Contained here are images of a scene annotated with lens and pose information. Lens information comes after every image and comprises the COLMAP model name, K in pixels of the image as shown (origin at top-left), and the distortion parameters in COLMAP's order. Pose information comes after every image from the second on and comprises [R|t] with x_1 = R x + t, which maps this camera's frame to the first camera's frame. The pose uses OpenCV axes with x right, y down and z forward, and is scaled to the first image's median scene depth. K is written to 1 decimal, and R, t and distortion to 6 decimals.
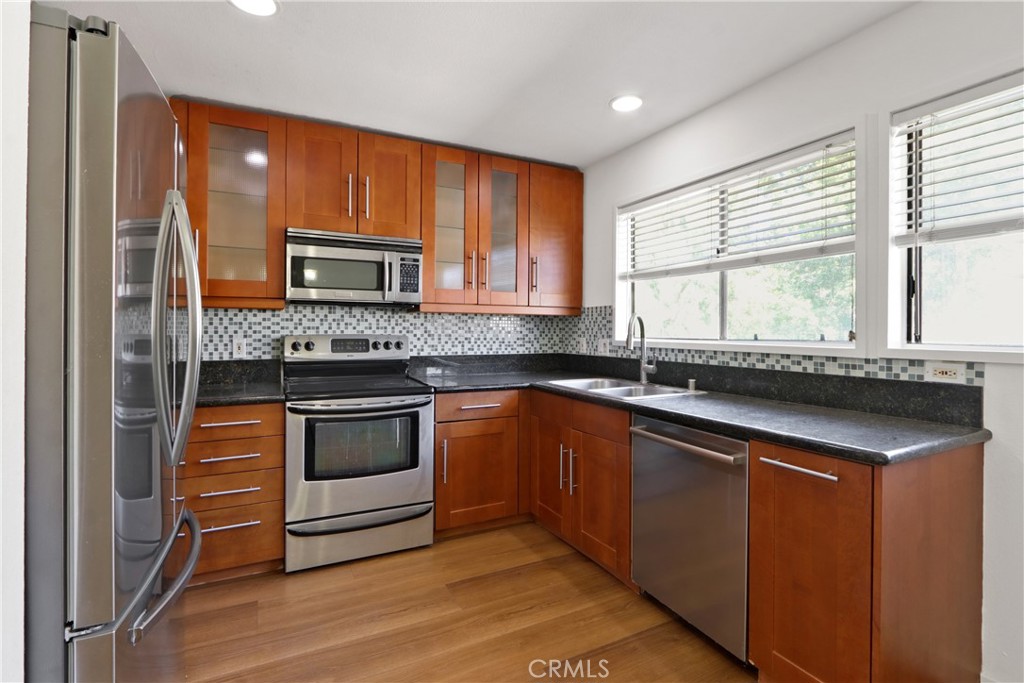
lens RADIAL K [[479.2, 0, 515.6], [0, 479.2, 332.3], [0, 0, 1]] dist [-0.013742, 0.000015]
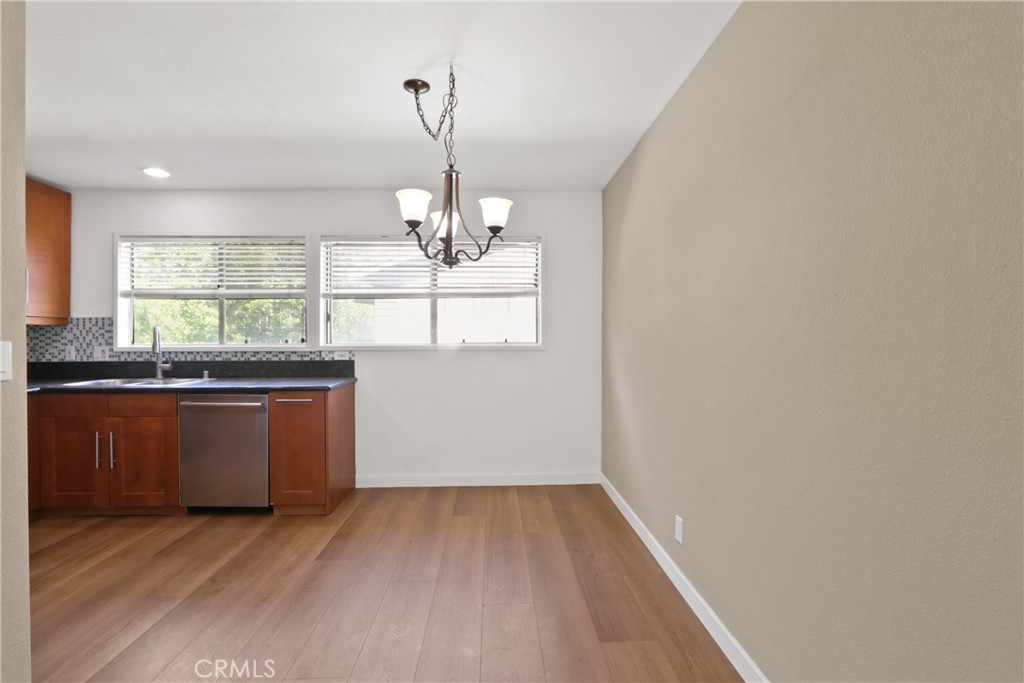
lens RADIAL K [[479.2, 0, 515.6], [0, 479.2, 332.3], [0, 0, 1]] dist [-0.013742, 0.000015]
pose [[0.415527, 0.000721, 0.909580, -0.500985], [0.009266, 0.999944, -0.005025, -0.005555], [-0.909534, 0.010517, 0.415498, -0.432099]]
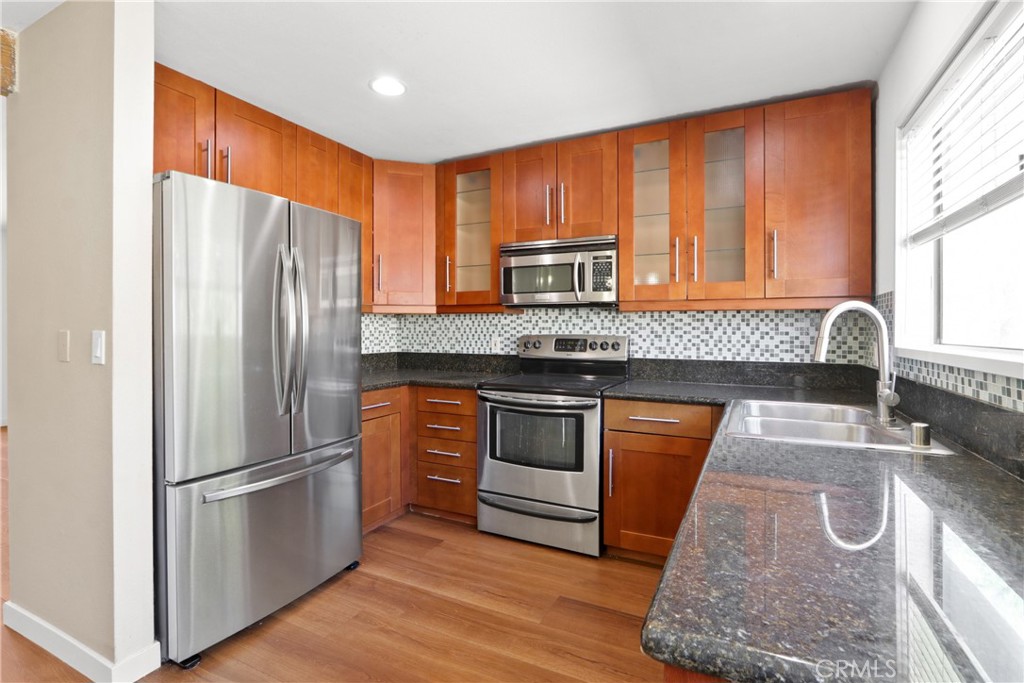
lens RADIAL K [[479.2, 0, 515.6], [0, 479.2, 332.3], [0, 0, 1]] dist [-0.013742, 0.000015]
pose [[0.599394, 0.003393, -0.800447, 0.440435], [-0.004079, 0.999991, 0.001184, -0.001198], [0.800443, 0.002556, 0.599403, 0.275650]]
